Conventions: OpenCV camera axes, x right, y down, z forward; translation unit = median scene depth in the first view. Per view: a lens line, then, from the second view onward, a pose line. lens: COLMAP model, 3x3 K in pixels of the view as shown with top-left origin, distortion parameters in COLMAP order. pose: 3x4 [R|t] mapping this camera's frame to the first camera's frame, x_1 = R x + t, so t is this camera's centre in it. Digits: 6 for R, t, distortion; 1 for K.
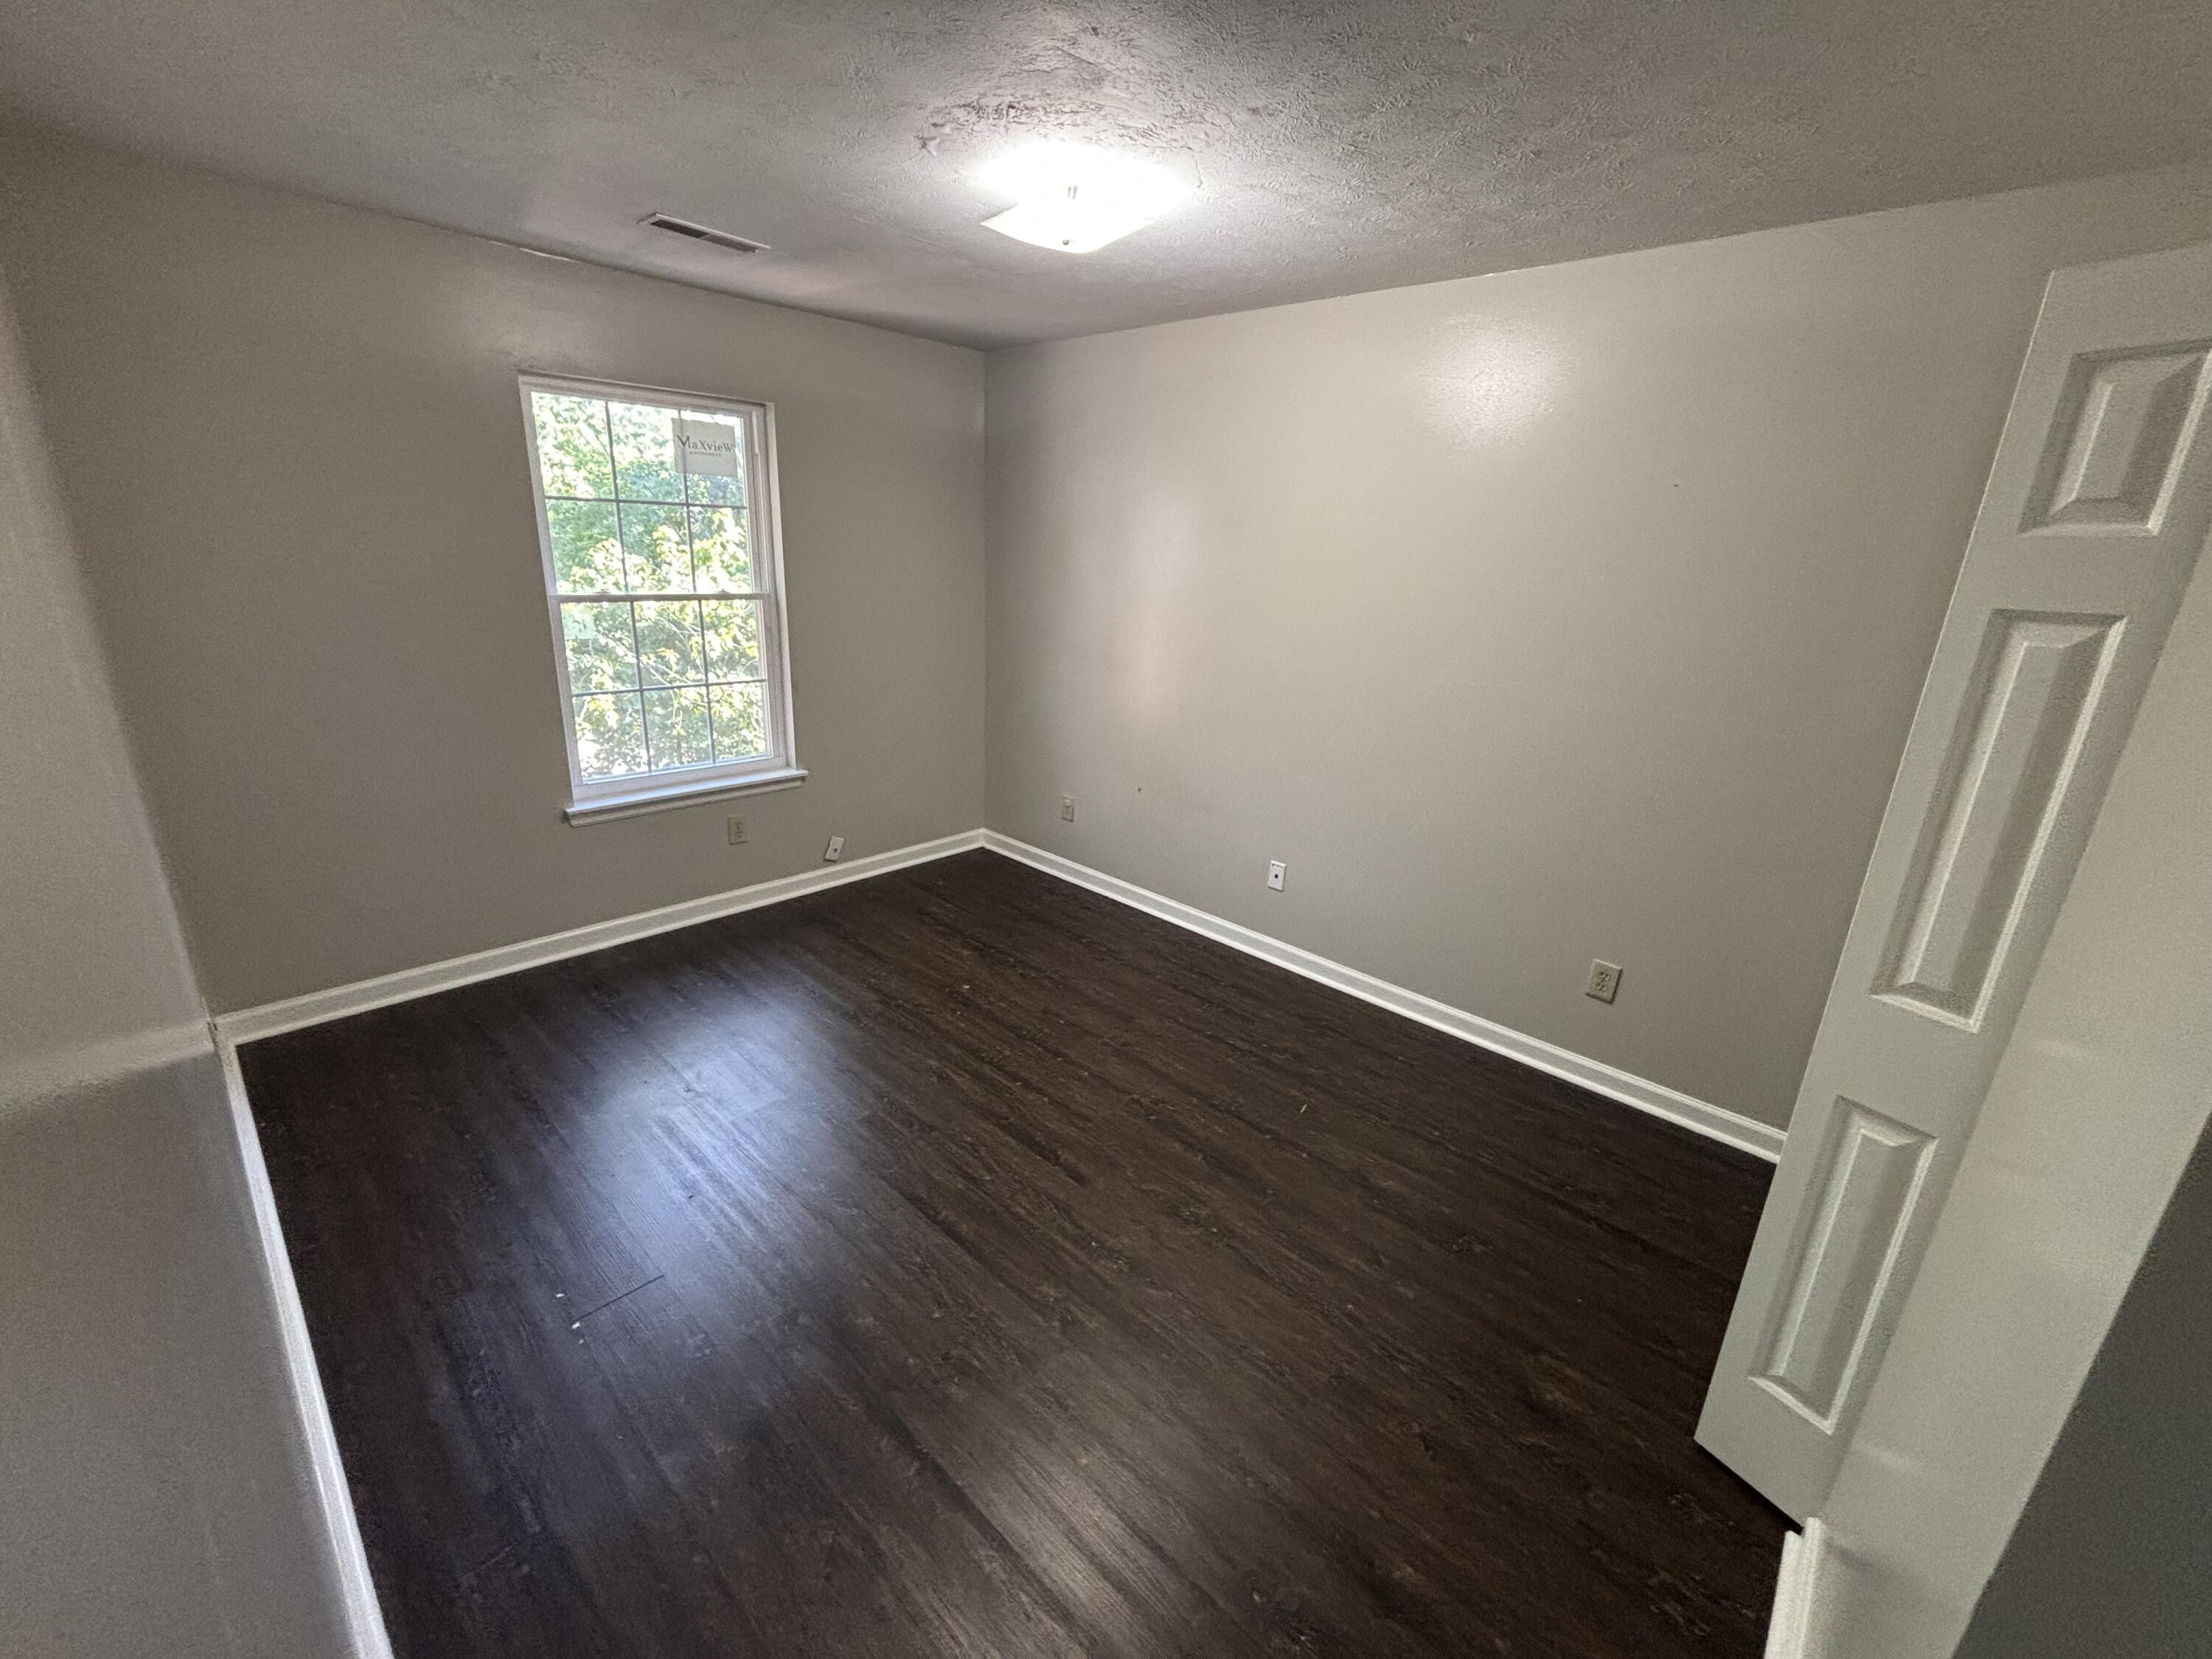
lens RADIAL K [[893.8, 0, 1099.9], [0, 893.8, 825.1], [0, 0, 1]] dist [0.003367, 0.000254]
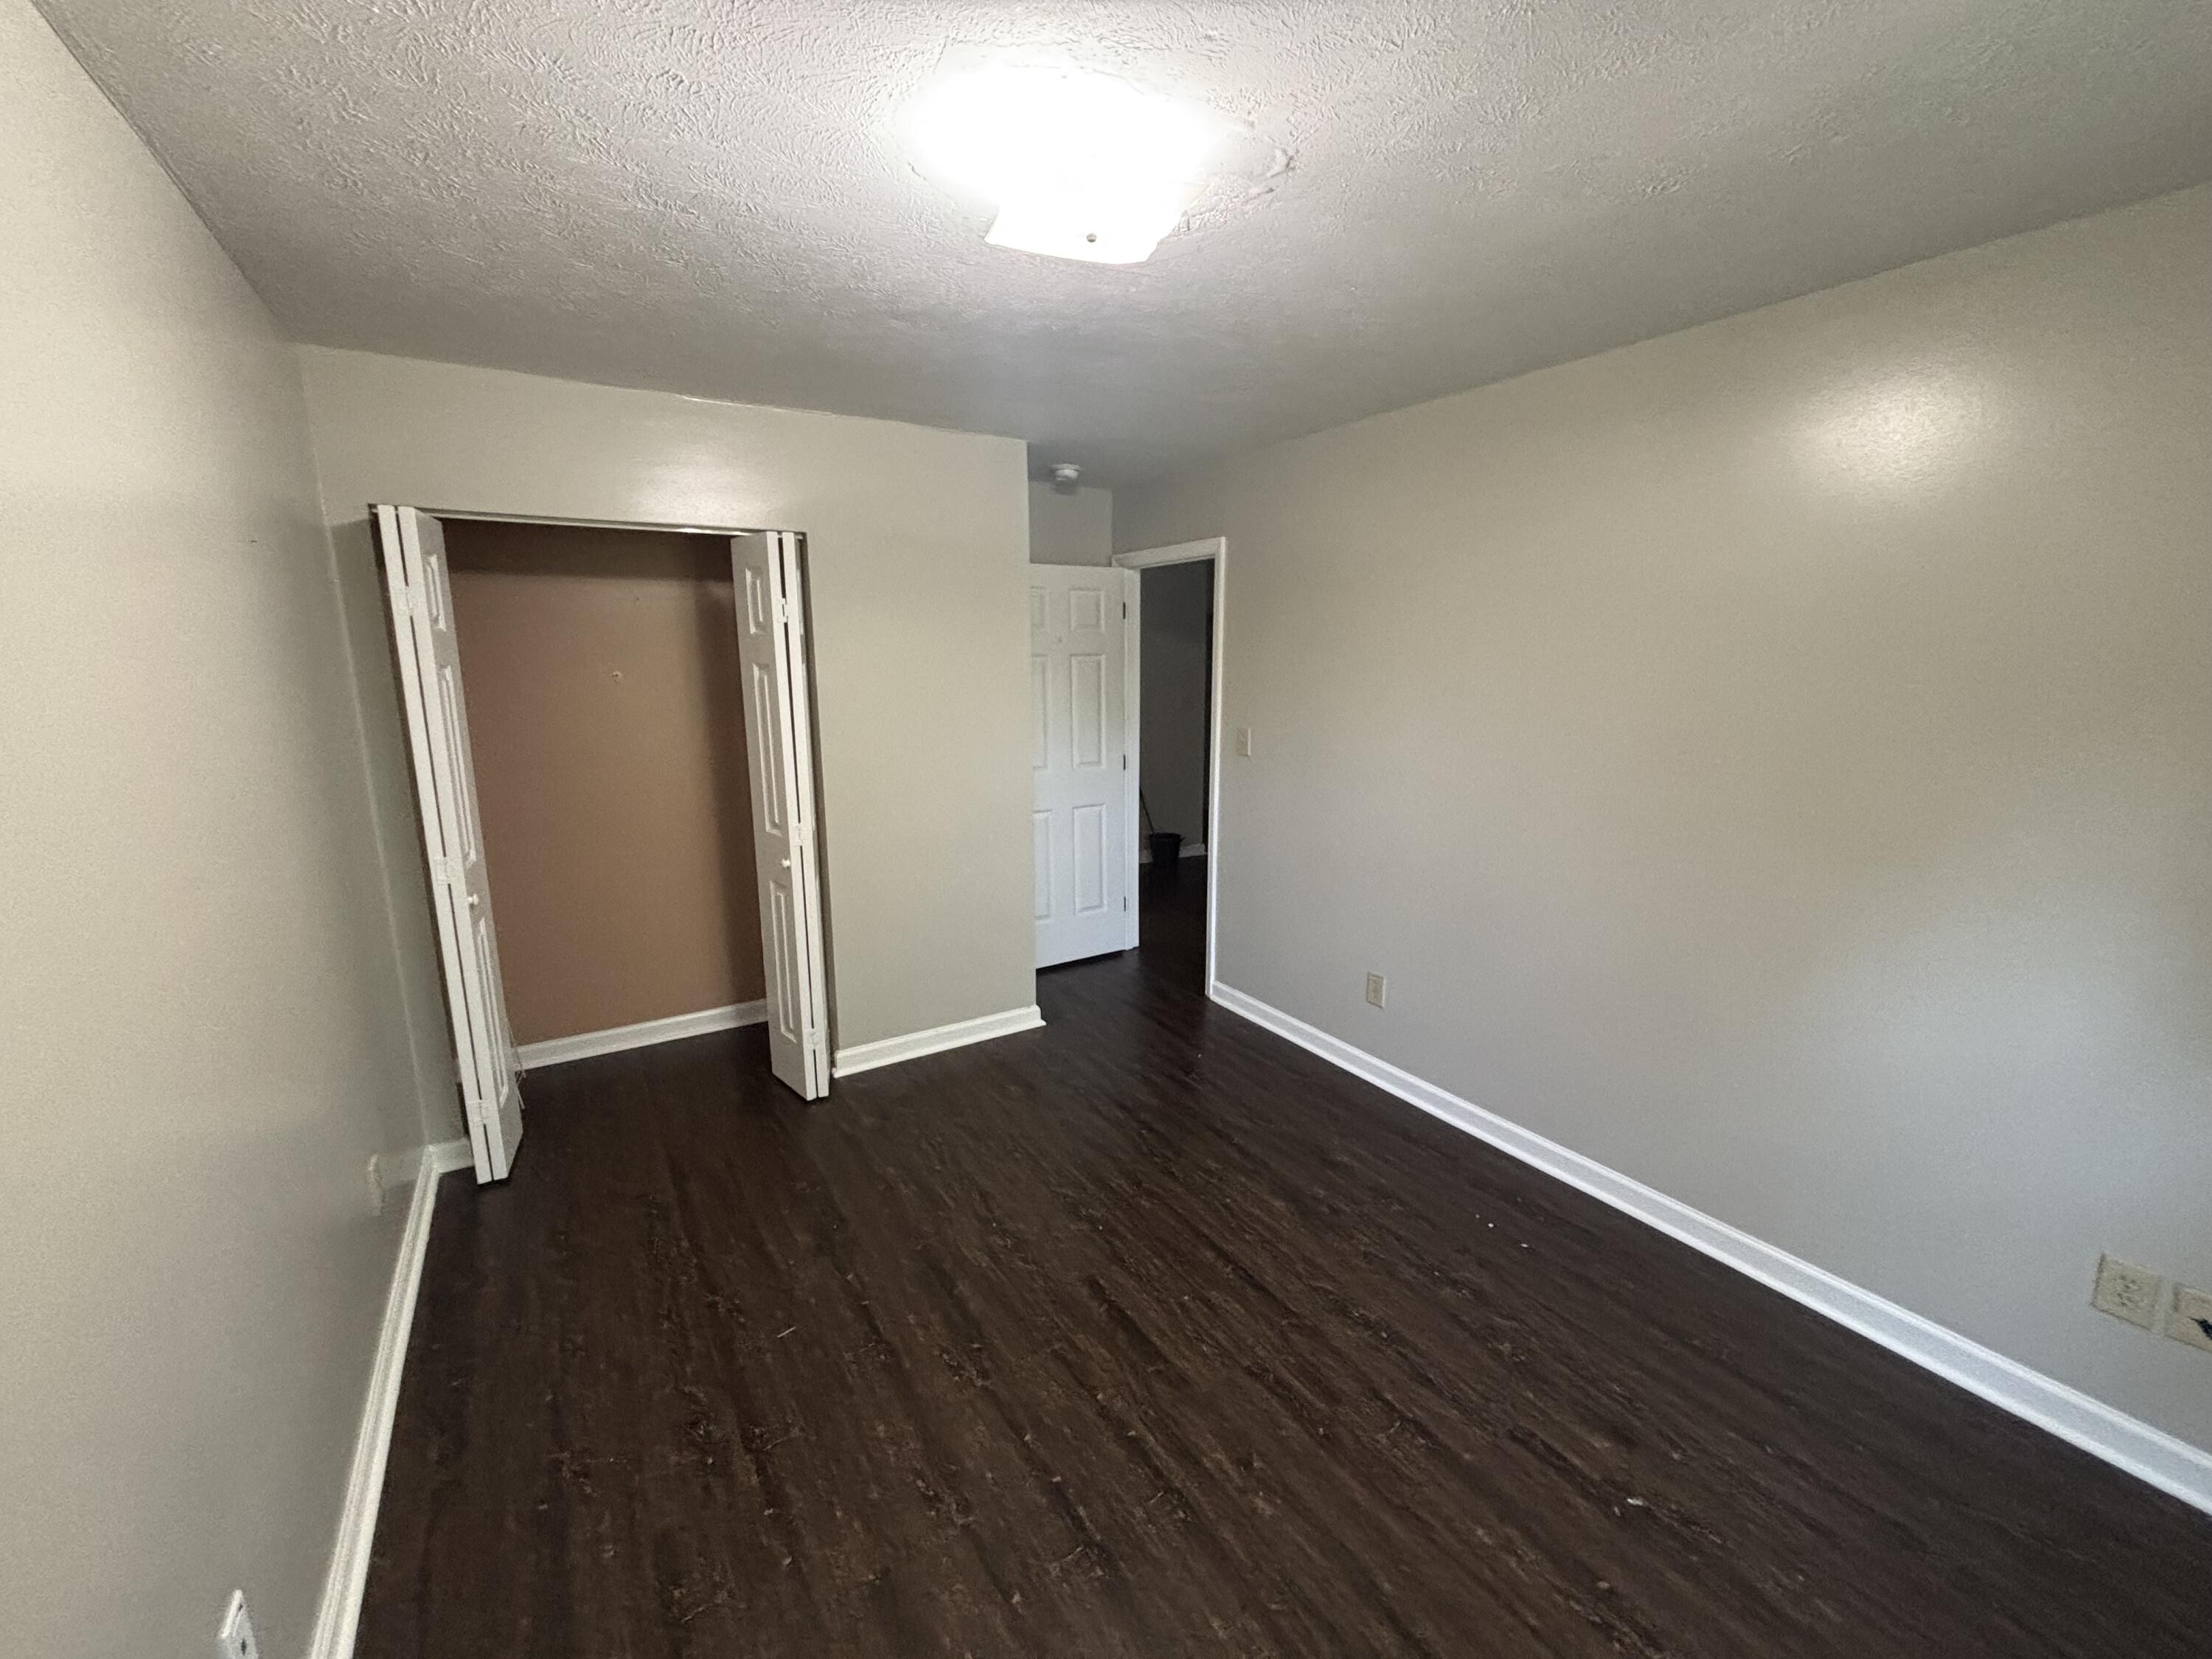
lens RADIAL K [[893.8, 0, 1103.1], [0, 893.8, 829.9], [0, 0, 1]] dist [0.003367, 0.000254]
pose [[-0.967143, -0.092316, 0.236879, -0.206097], [0.034283, 0.875877, 0.481316, -0.480310], [-0.251910, 0.473622, -0.843933, 1.488990]]
